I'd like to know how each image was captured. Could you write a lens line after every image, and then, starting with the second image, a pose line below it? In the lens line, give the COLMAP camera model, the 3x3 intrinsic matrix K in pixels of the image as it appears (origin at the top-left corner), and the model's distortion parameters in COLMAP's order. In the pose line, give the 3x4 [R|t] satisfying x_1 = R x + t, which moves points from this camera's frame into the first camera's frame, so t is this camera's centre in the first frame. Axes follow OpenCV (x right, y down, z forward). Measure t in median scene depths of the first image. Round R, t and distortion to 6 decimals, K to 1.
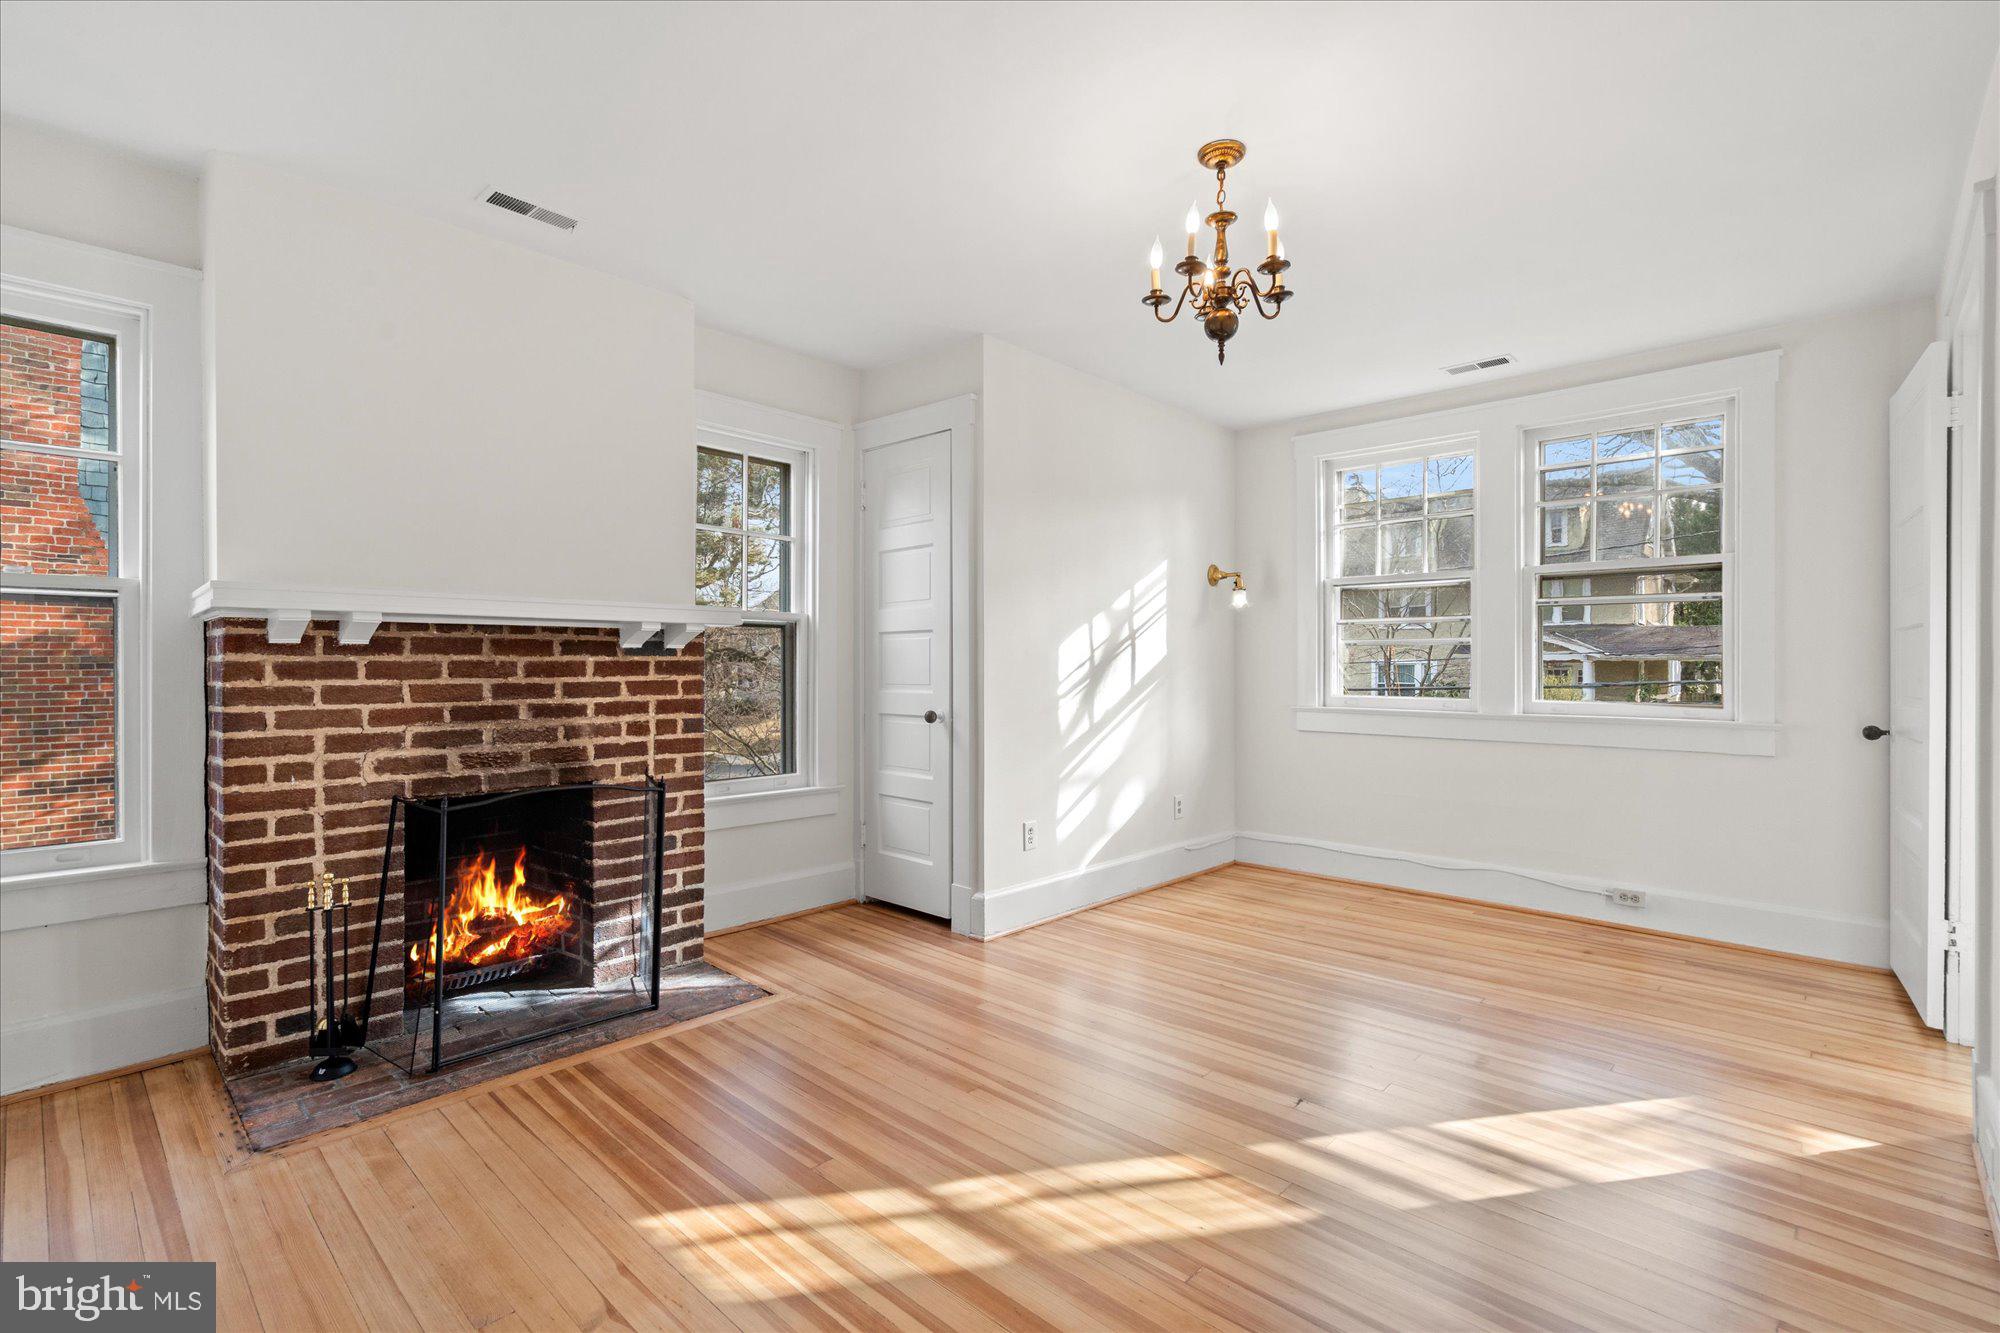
lens RADIAL K [[904.7, 0, 996.3], [0, 904.7, 669.9], [0, 0, 1]] dist [-0.015008, 0.000437]
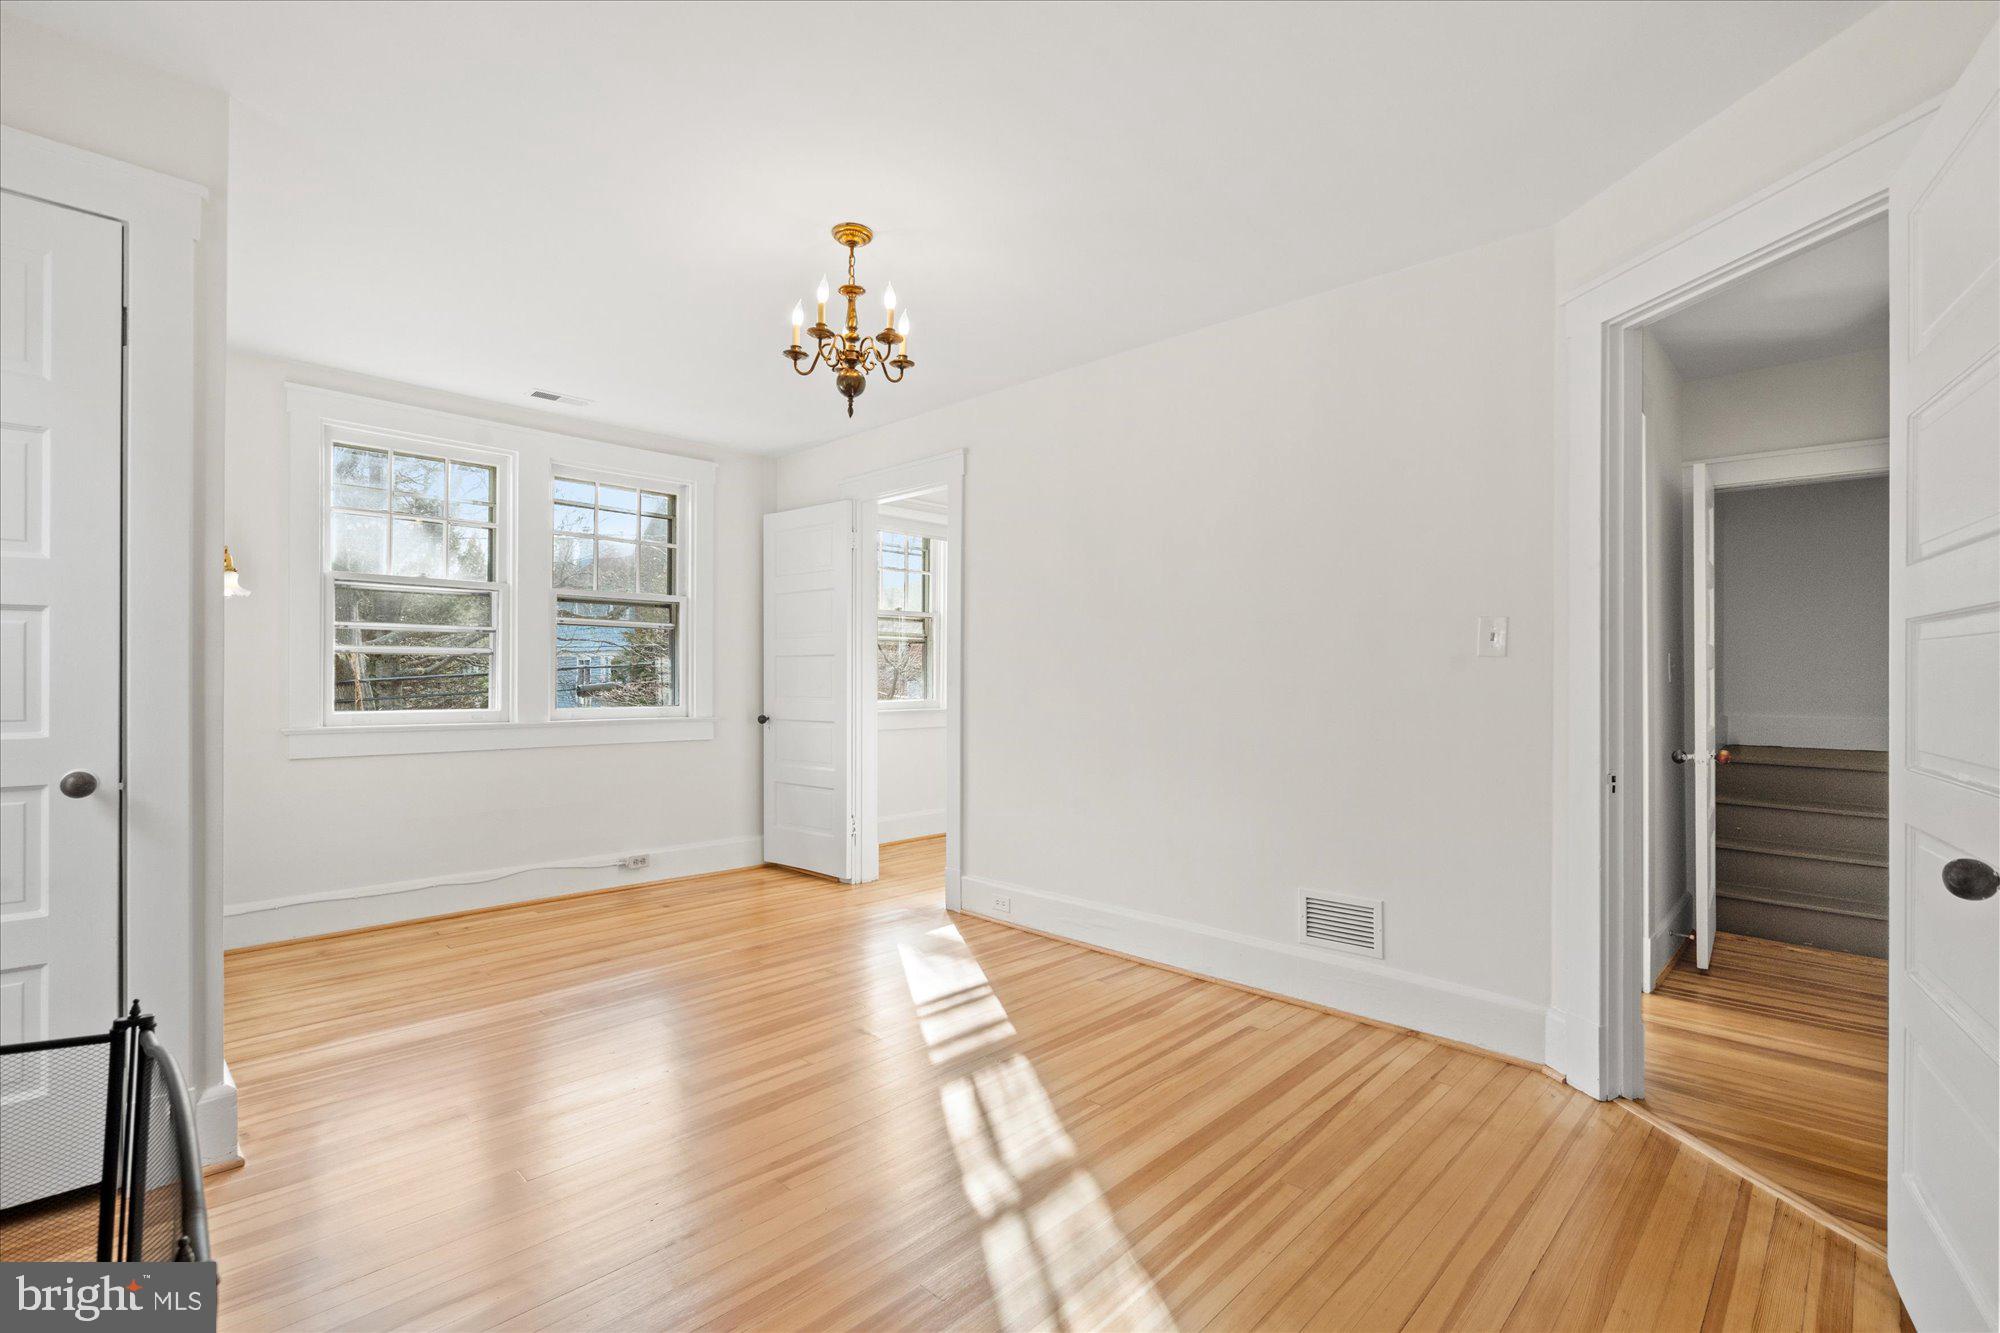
lens RADIAL K [[904.7, 0, 959.0], [0, 904.7, 664.3], [0, 0, 1]] dist [-0.015008, 0.000437]
pose [[0.022829, 0.011647, 0.999672, -0.613882], [-0.003021, 0.999928, -0.011581, -0.011151], [-0.999735, -0.002755, 0.022862, 0.576953]]
